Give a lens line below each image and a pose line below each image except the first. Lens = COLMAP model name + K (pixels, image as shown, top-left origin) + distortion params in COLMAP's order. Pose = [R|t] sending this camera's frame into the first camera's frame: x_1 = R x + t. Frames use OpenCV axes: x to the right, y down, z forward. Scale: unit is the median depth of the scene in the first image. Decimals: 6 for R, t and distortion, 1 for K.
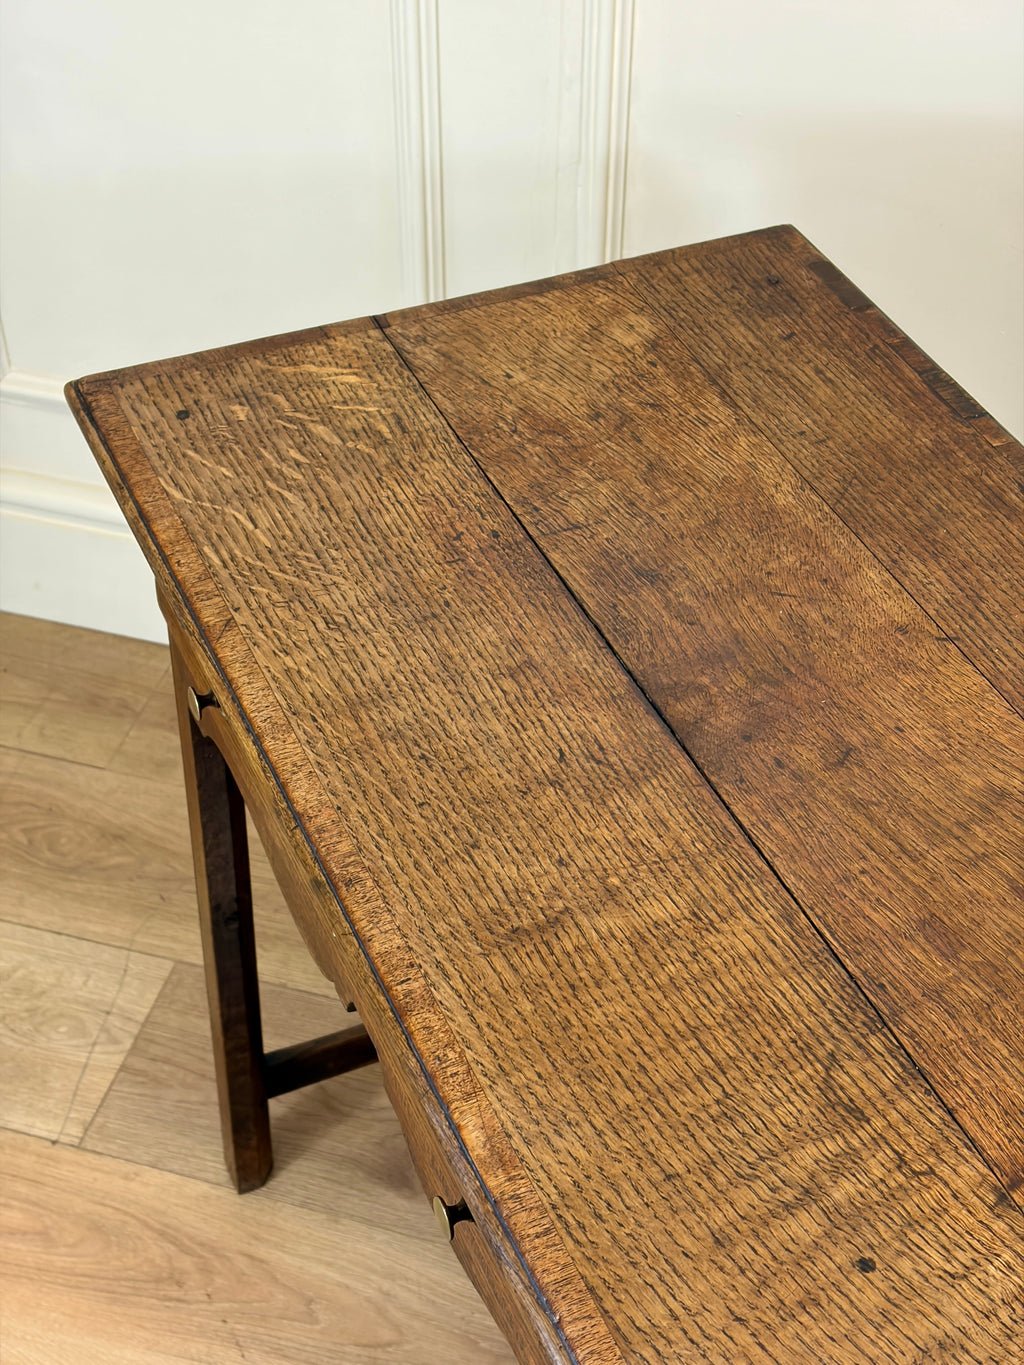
lens RADIAL K [[2072.8, 0, 507.1], [0, 2072.8, 685.4], [0, 0, 1]] dist [0.120012, 0.000000]
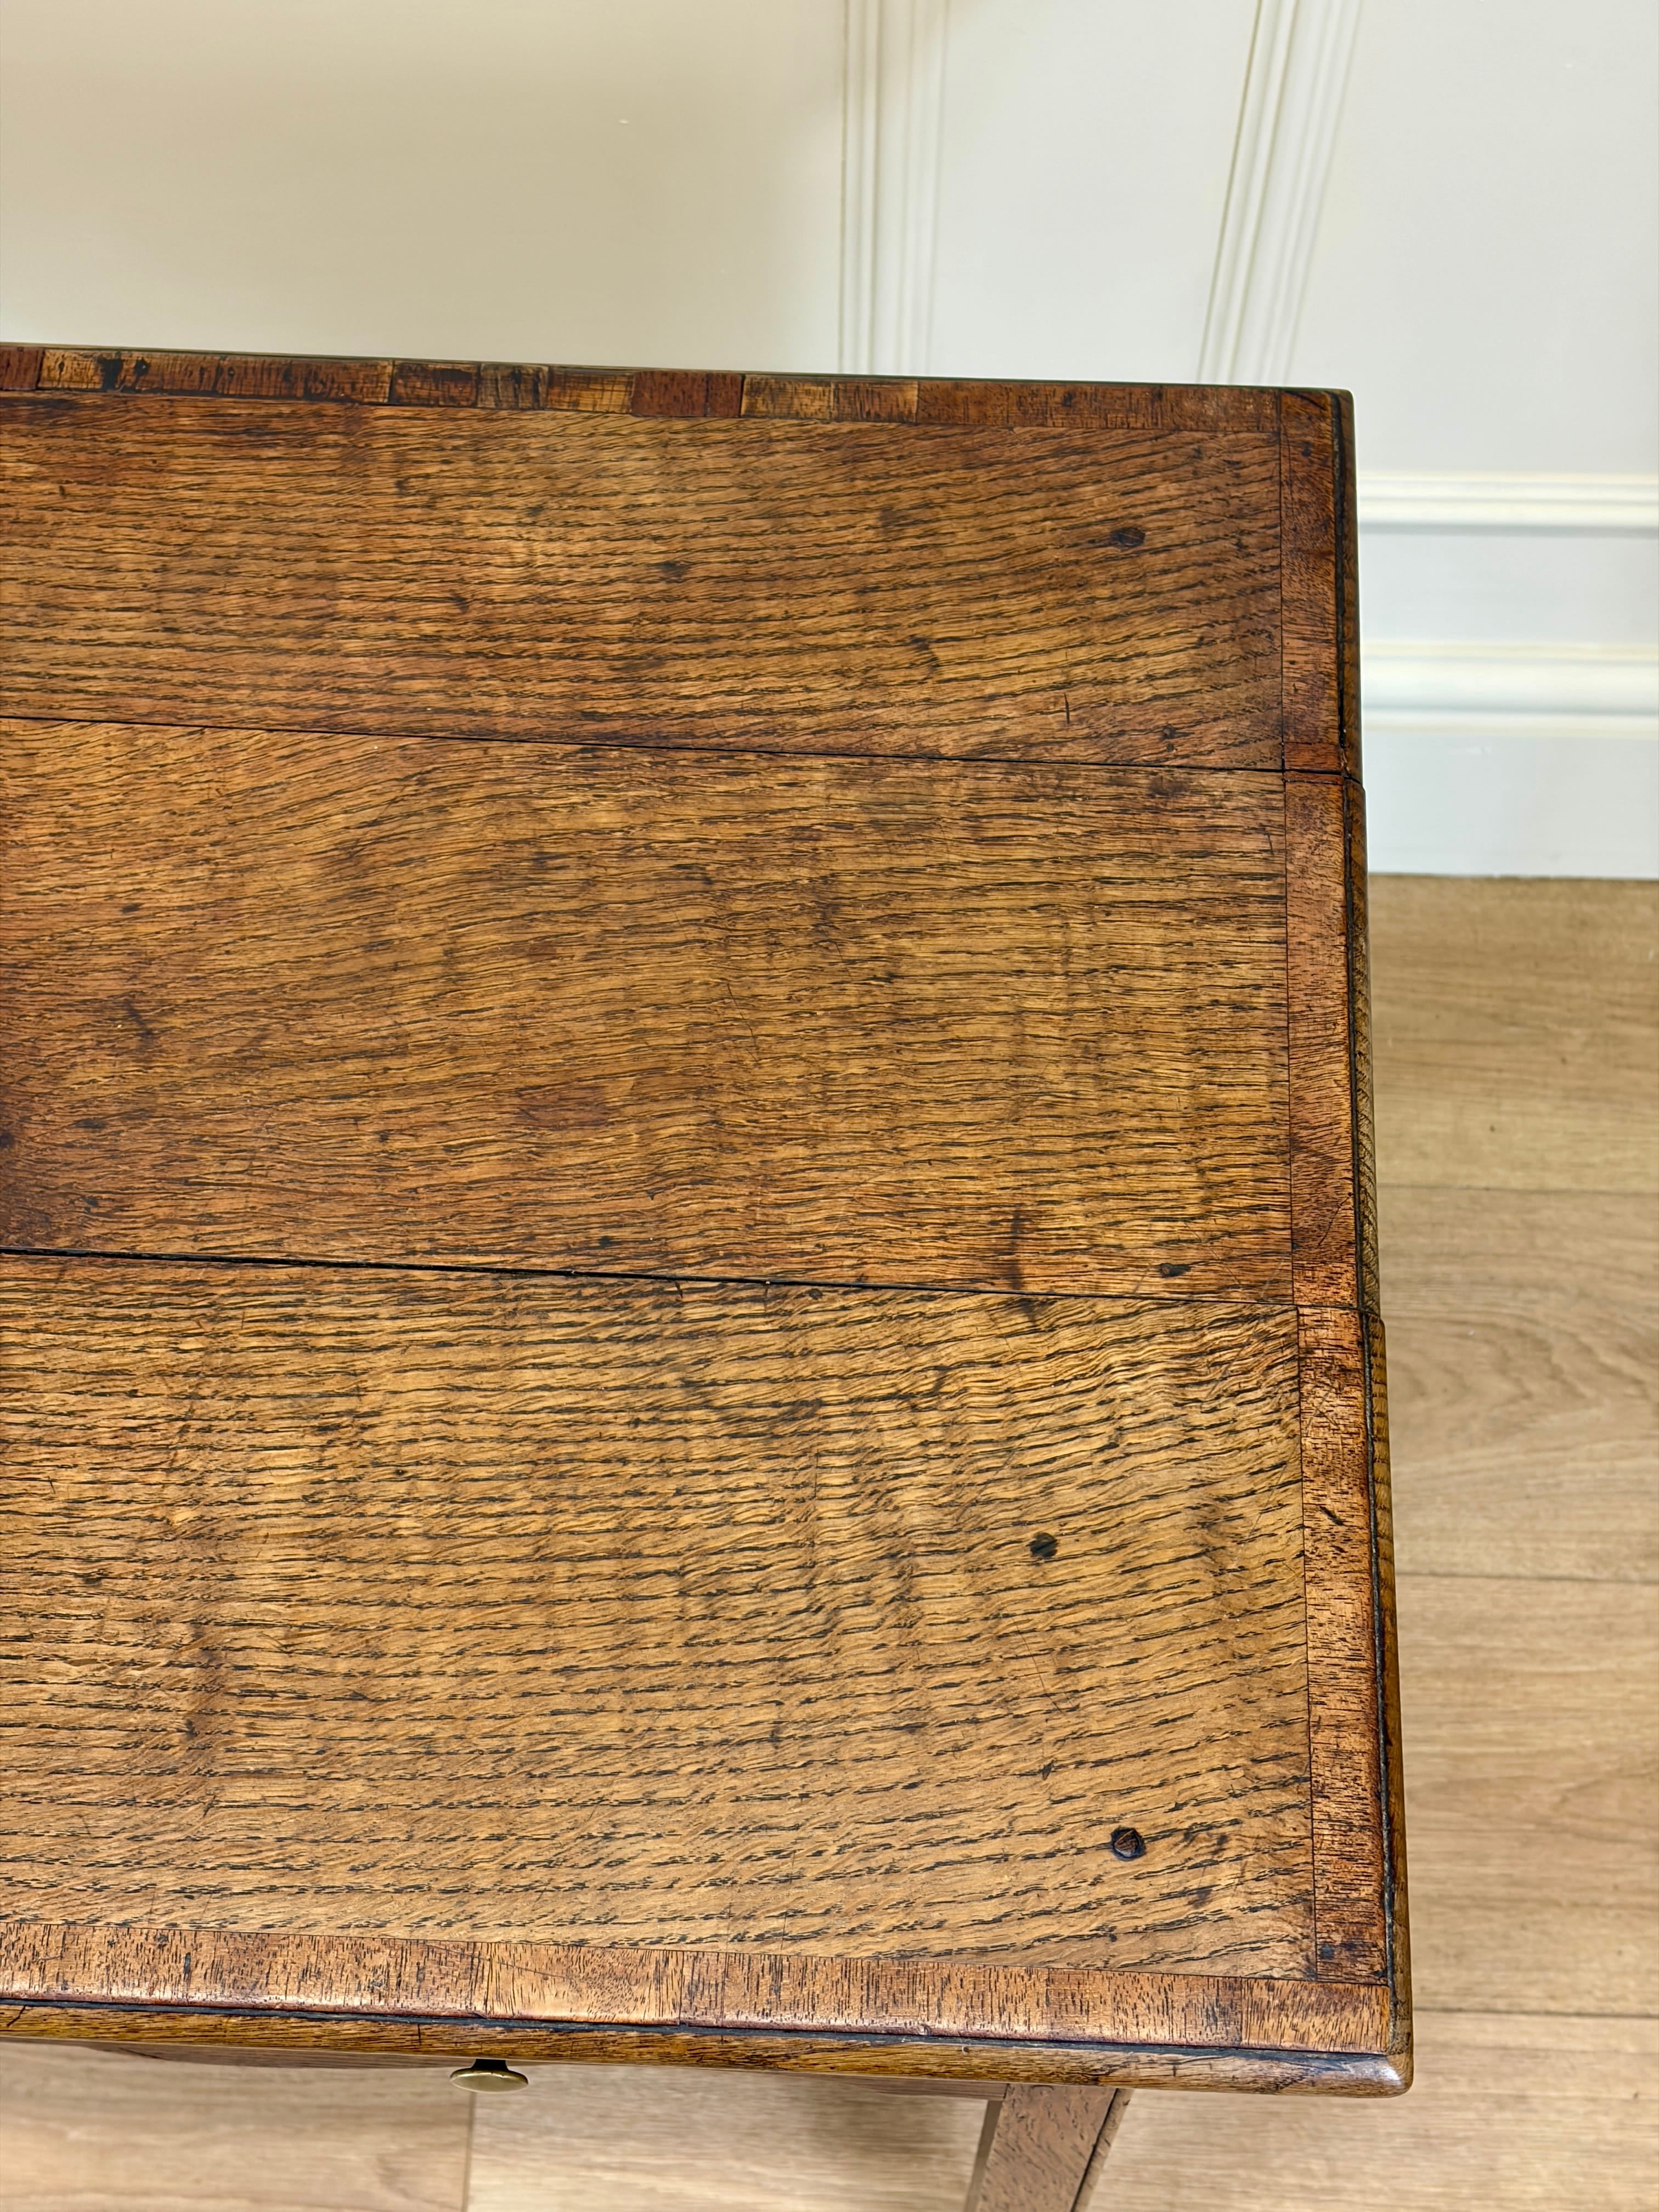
lens RADIAL K [[3359.1, 0, 822.8], [0, 3359.1, 1110.1], [0, 0, 1]] dist [0.120012, 0.000000]
pose [[0.446420, -0.794757, 0.411181, -0.156336], [0.600689, 0.606752, 0.520601, -0.337987], [-0.663236, 0.014585, 0.748268, 0.236199]]
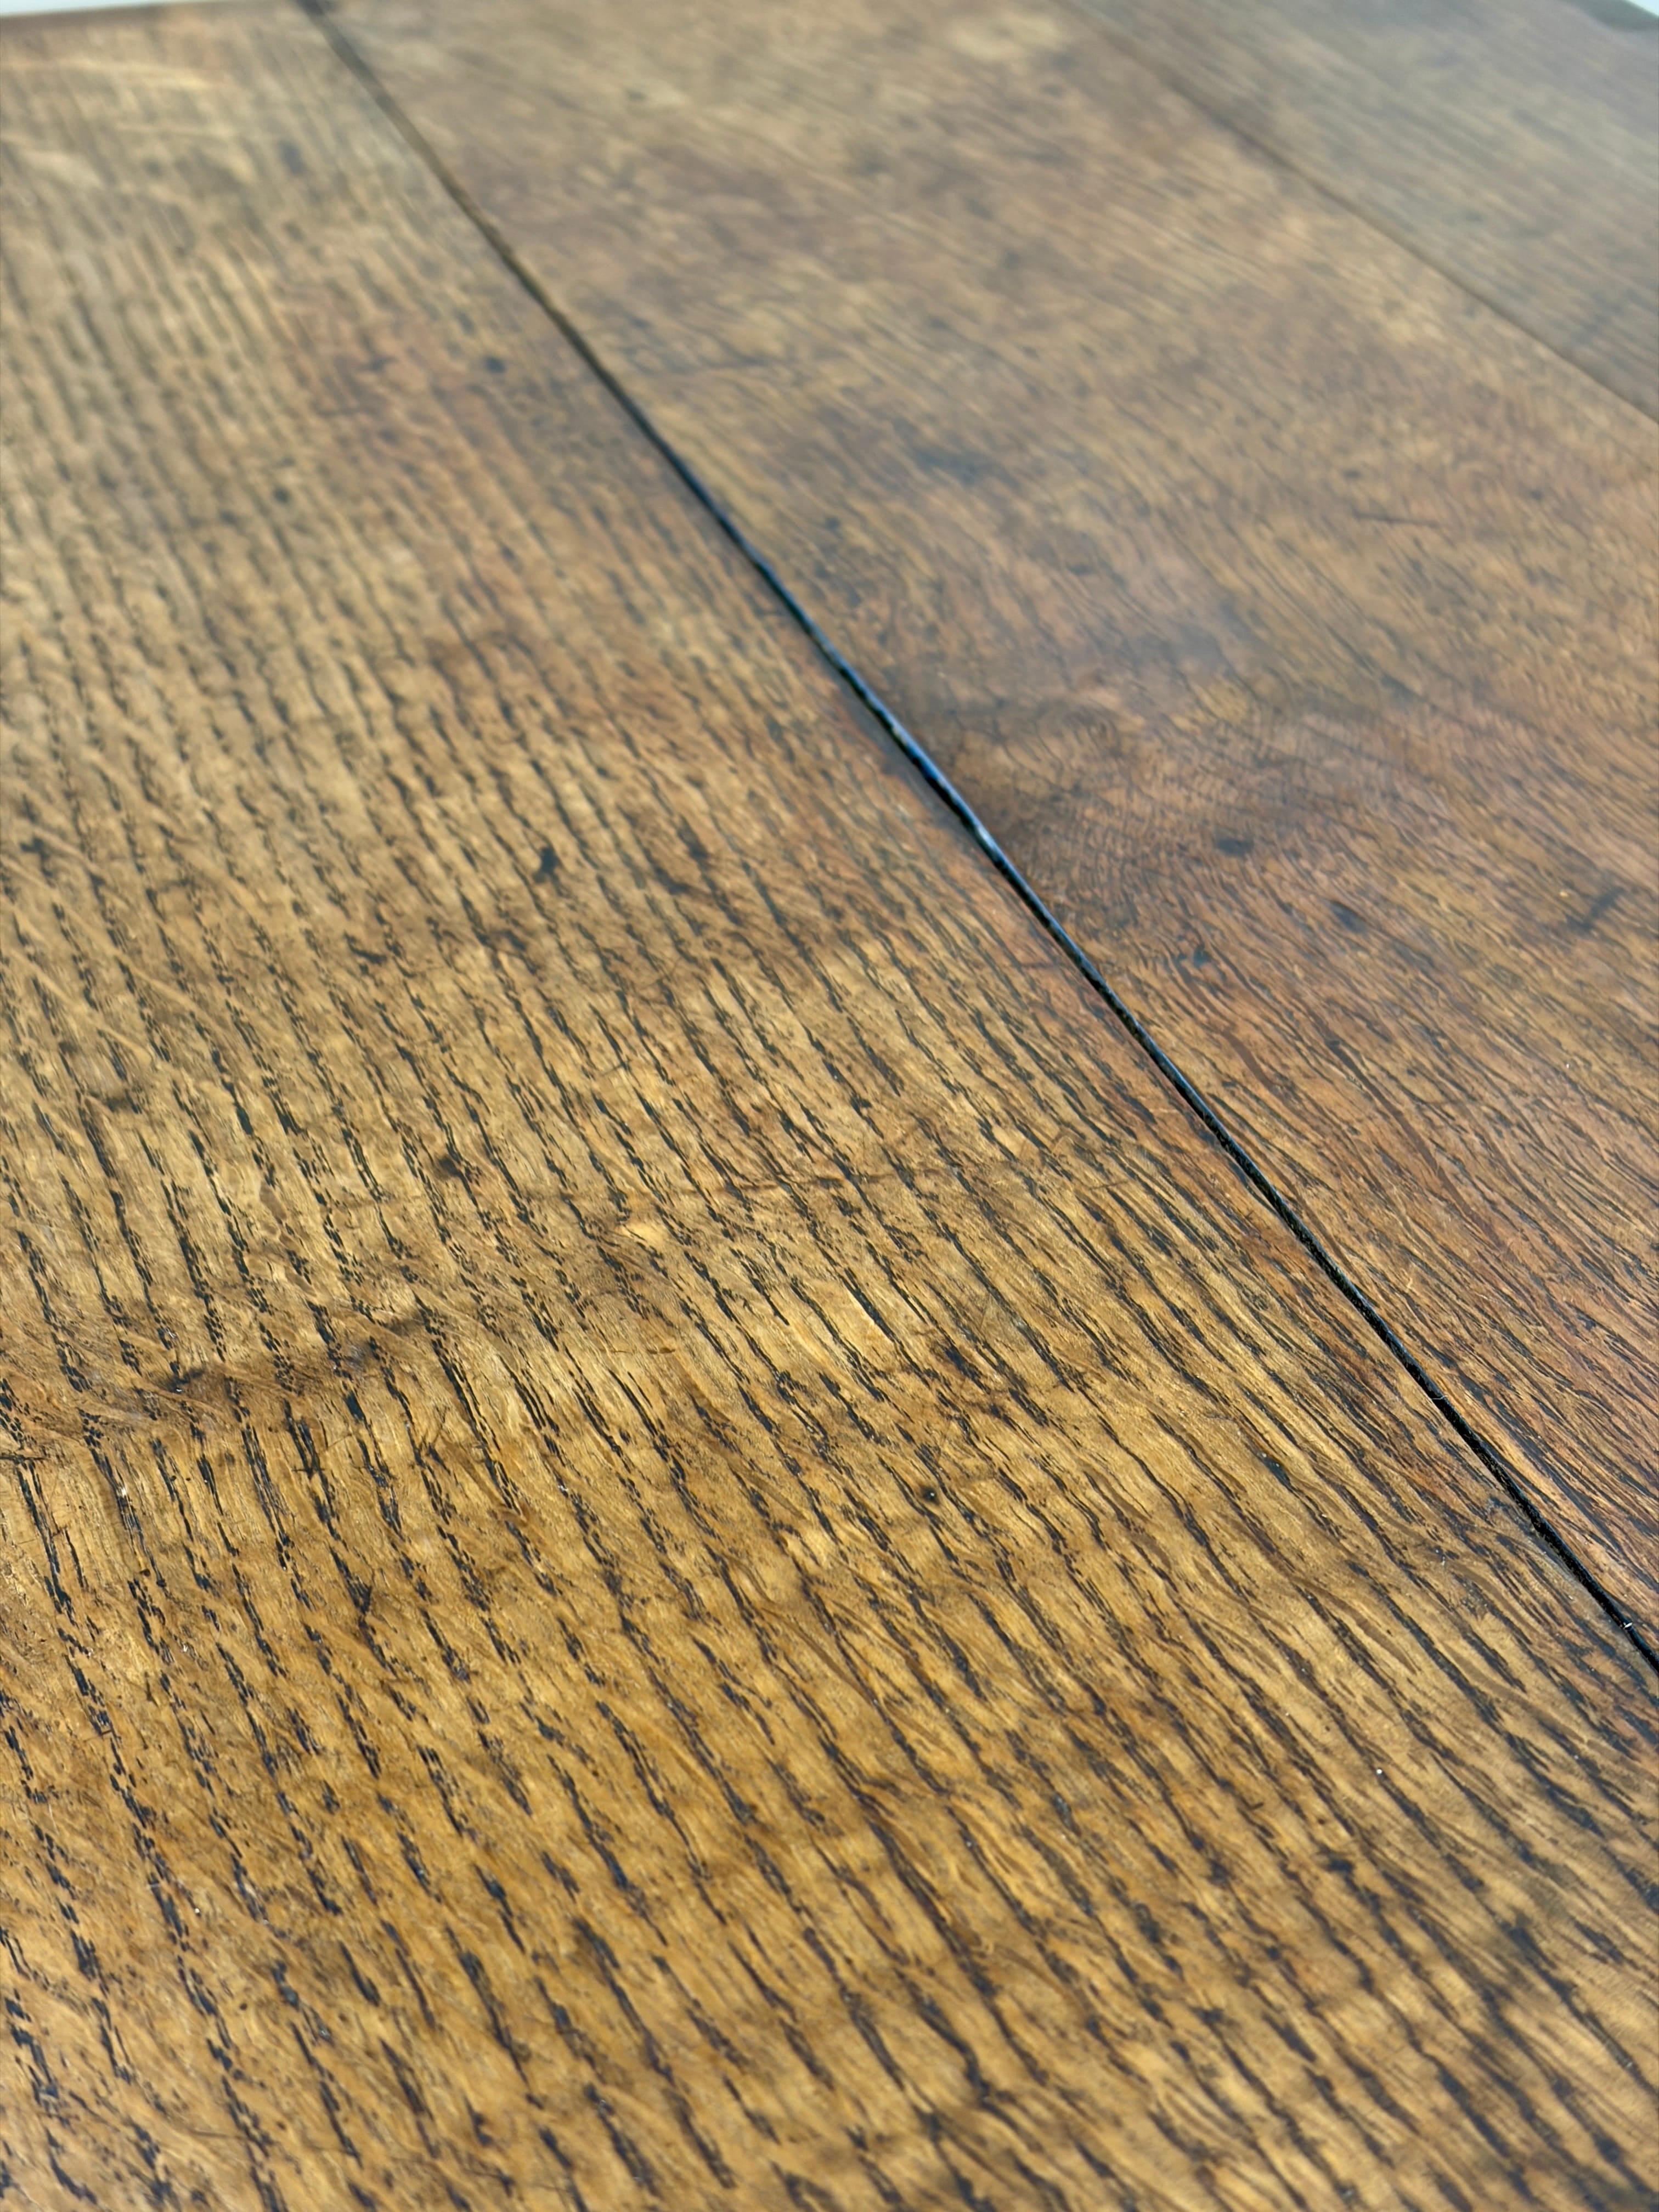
lens RADIAL K [[3359.1, 0, 834.9], [0, 3359.1, 1111.9], [0, 0, 1]] dist [0.120012, 0.000000]
pose [[0.997438, 0.030831, -0.064545, 0.102611], [-0.040343, 0.987606, -0.151679, 0.144025], [0.059069, 0.153895, 0.986320, 0.622708]]
